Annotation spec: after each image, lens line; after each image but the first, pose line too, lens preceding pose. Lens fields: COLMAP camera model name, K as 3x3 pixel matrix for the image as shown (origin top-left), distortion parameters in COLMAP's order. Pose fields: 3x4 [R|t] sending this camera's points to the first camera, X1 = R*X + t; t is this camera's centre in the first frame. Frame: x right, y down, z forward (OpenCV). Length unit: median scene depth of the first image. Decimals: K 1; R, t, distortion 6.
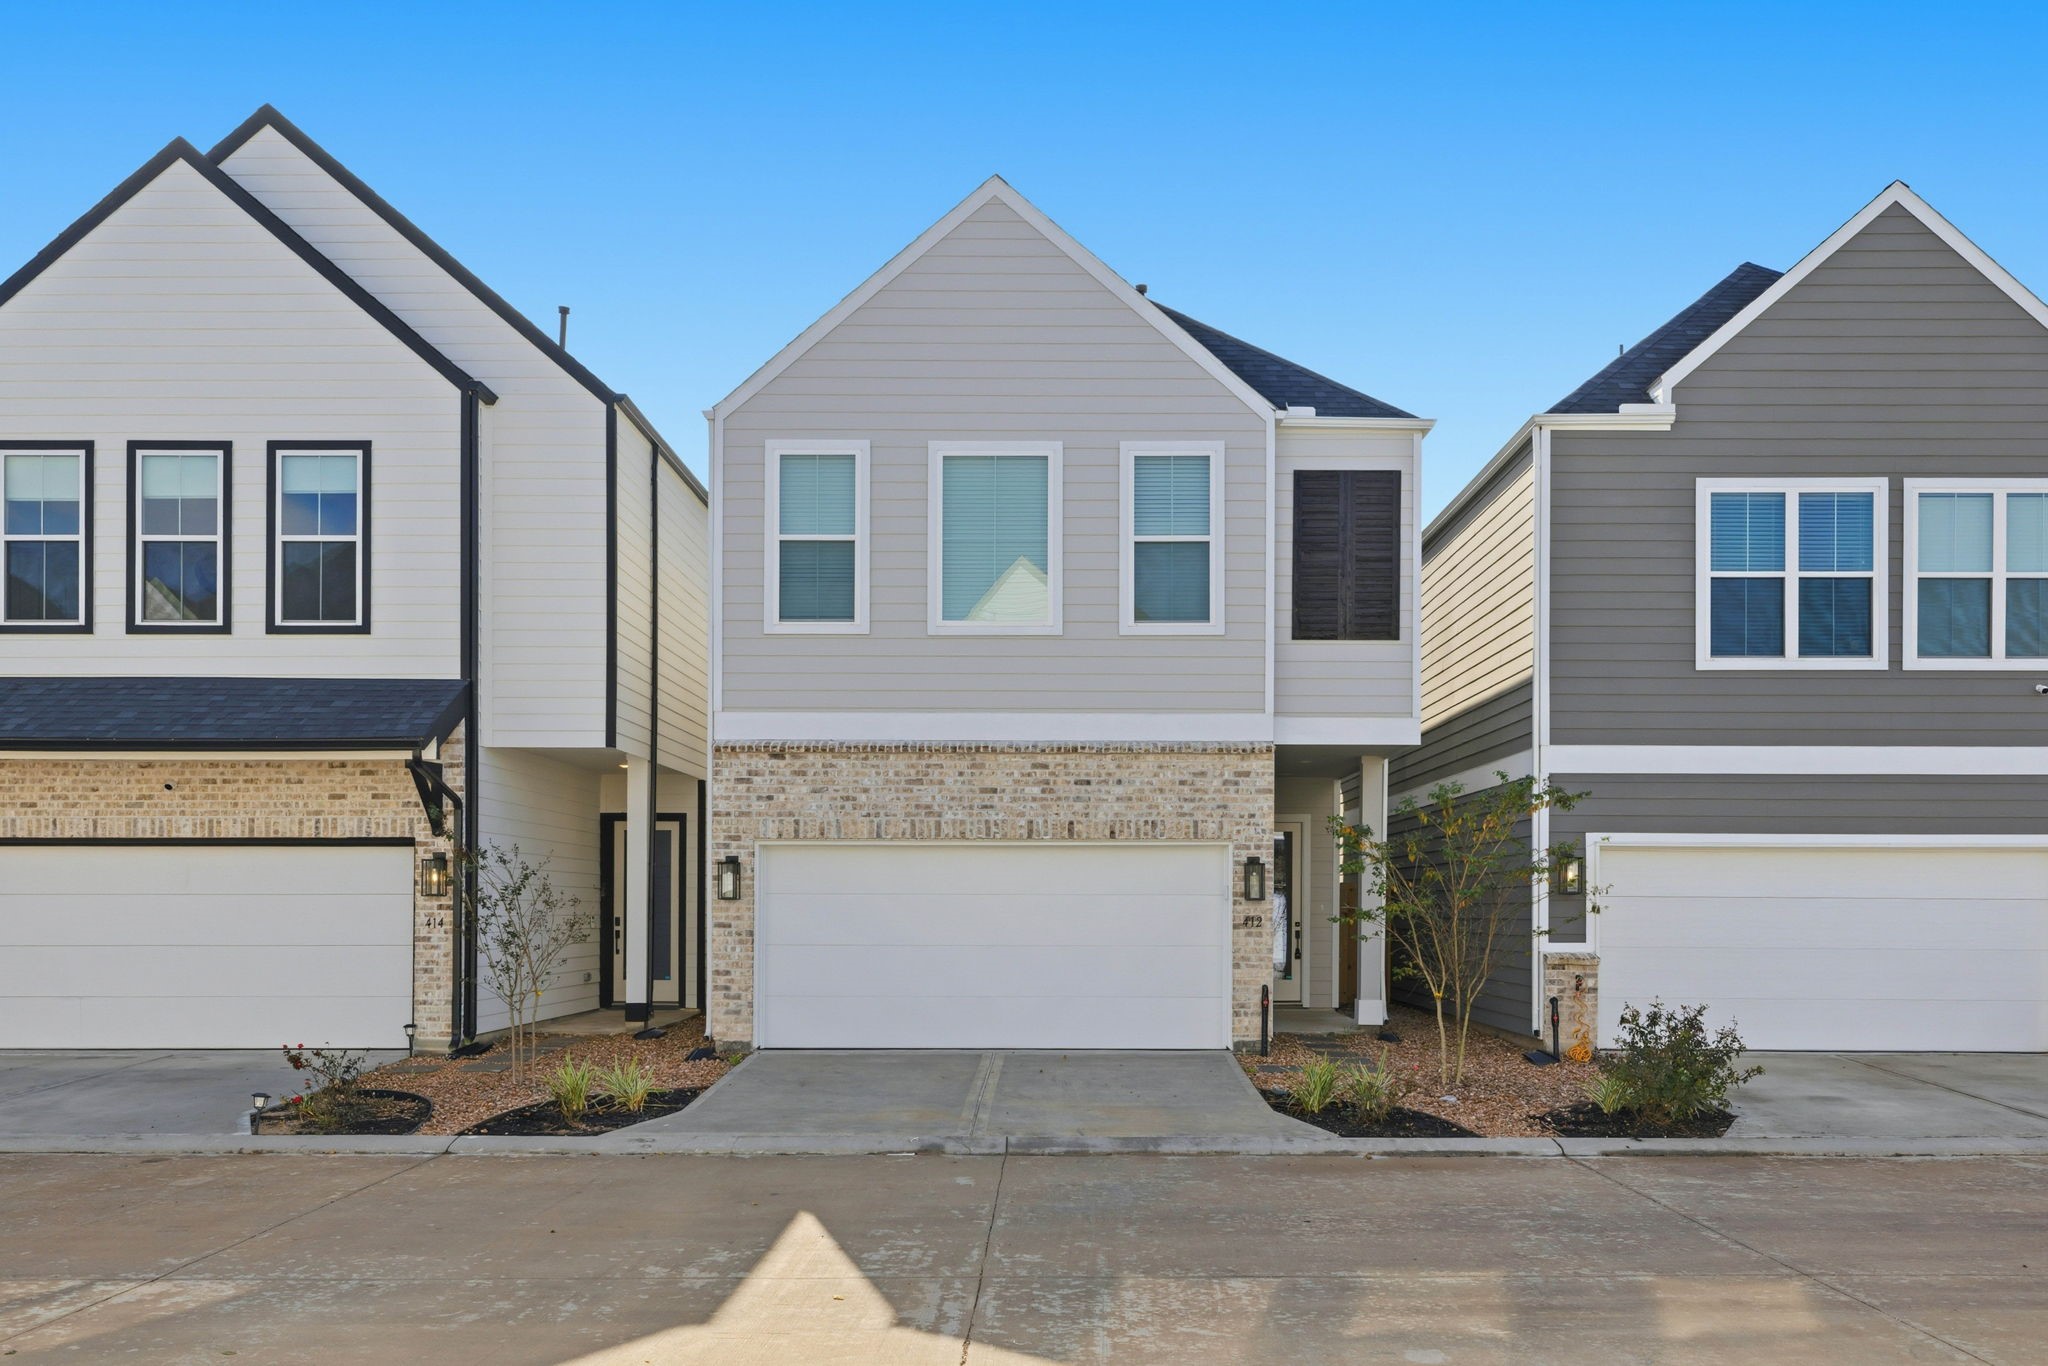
lens RADIAL K [[1685.4, 0, 1024.0], [0, 1685.4, 683.0], [0, 0, 1]] dist [-0.000626, 0.001334]
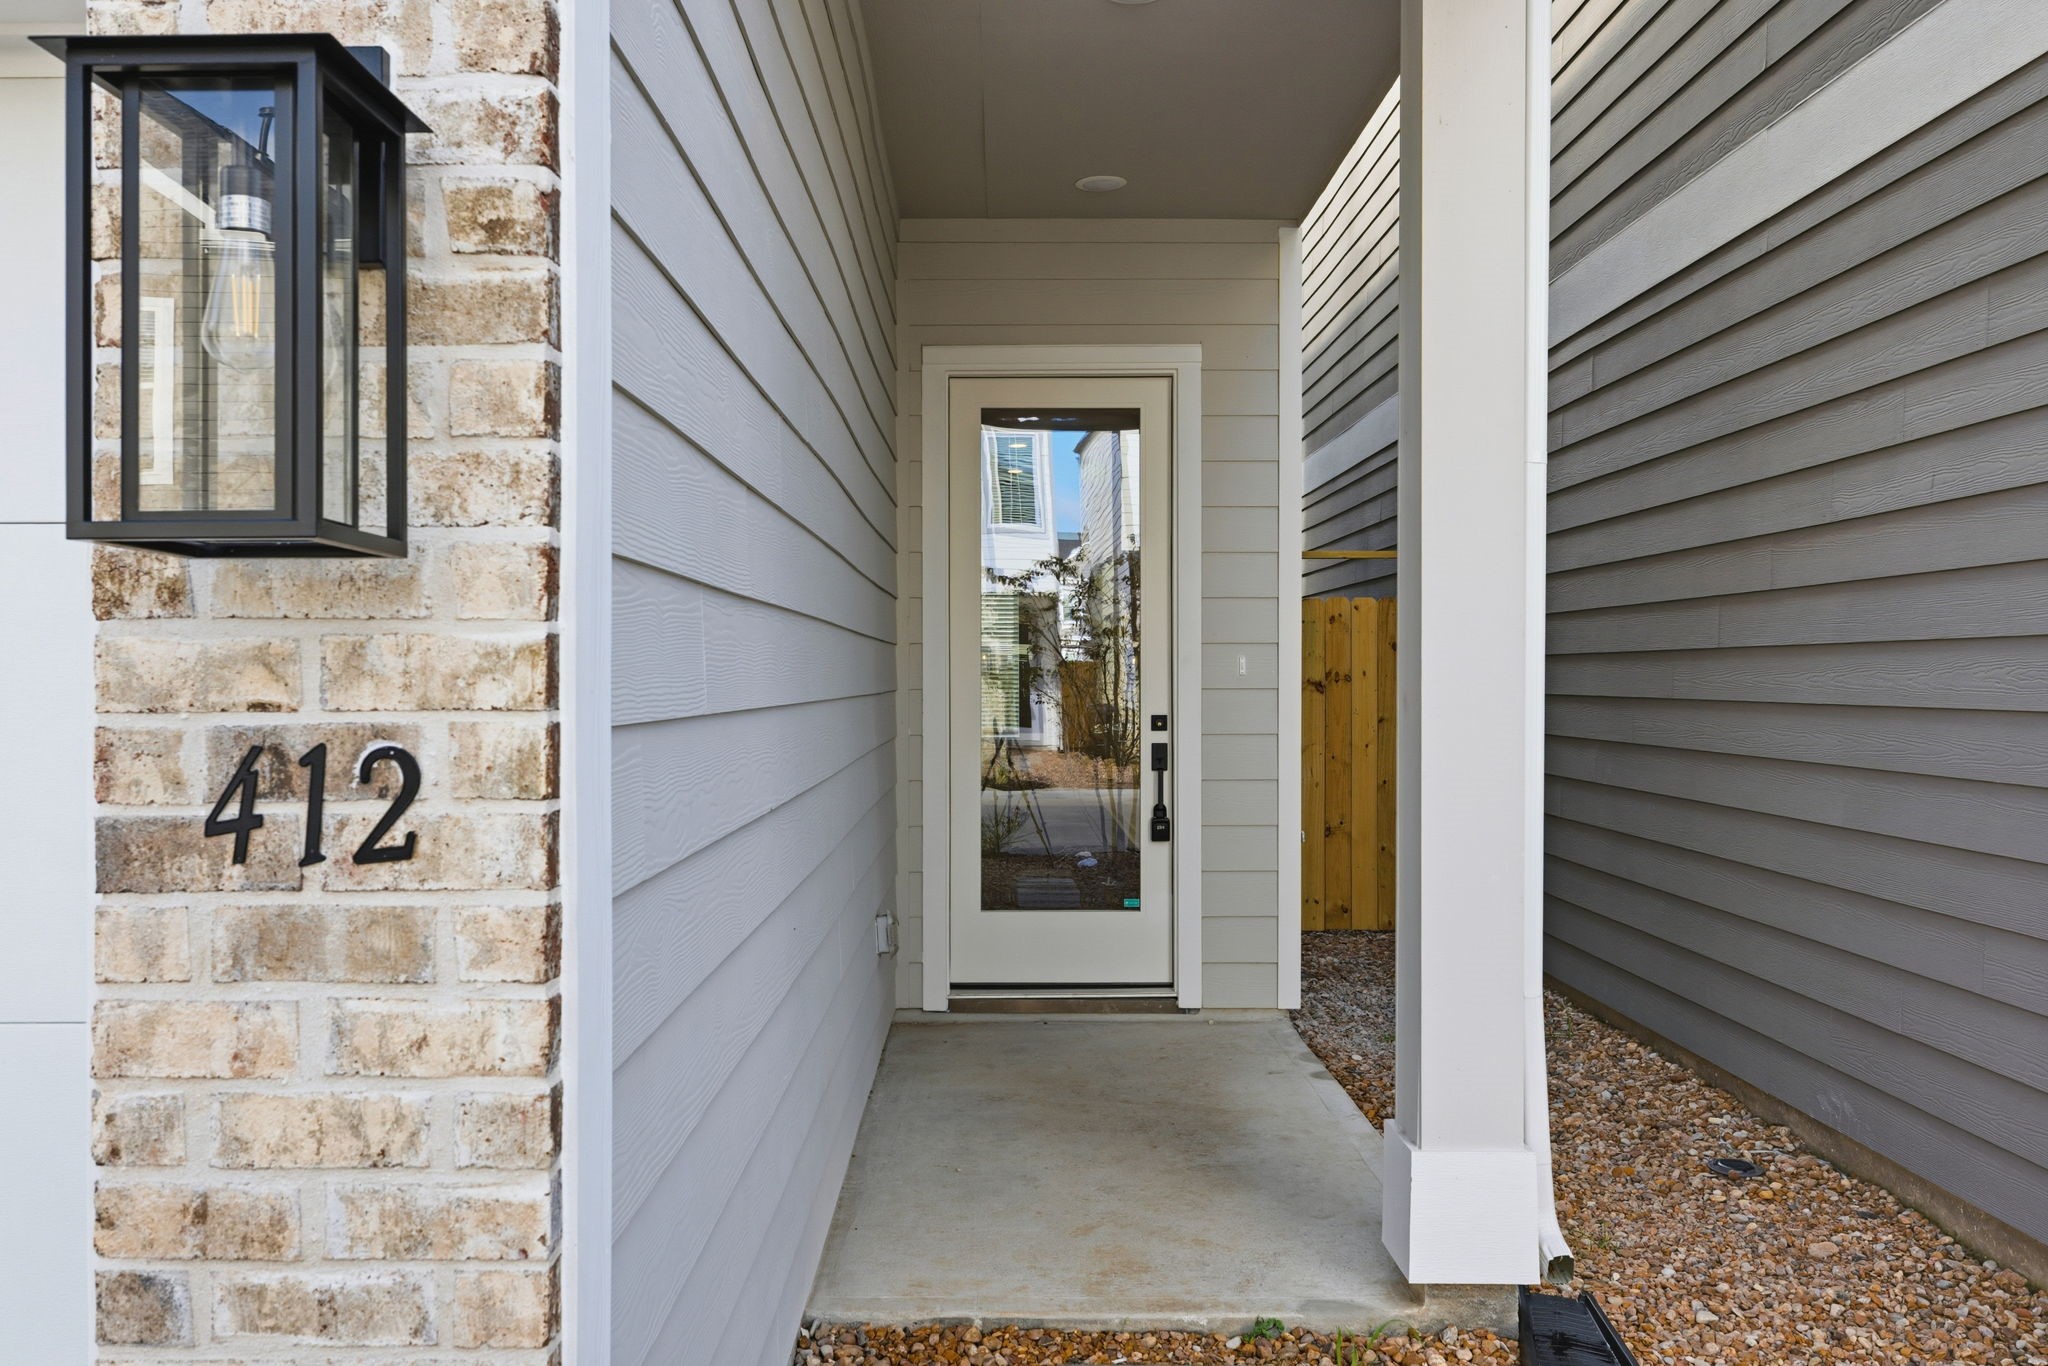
lens RADIAL K [[1685.4, 0, 1024.0], [0, 1685.4, 683.0], [0, 0, 1]] dist [-0.000626, 0.001334]
pose [[0.999786, -0.008221, 0.018993, 0.167528], [0.005512, 0.990349, 0.138483, 0.122370], [-0.019948, -0.138349, 0.990183, 0.903449]]
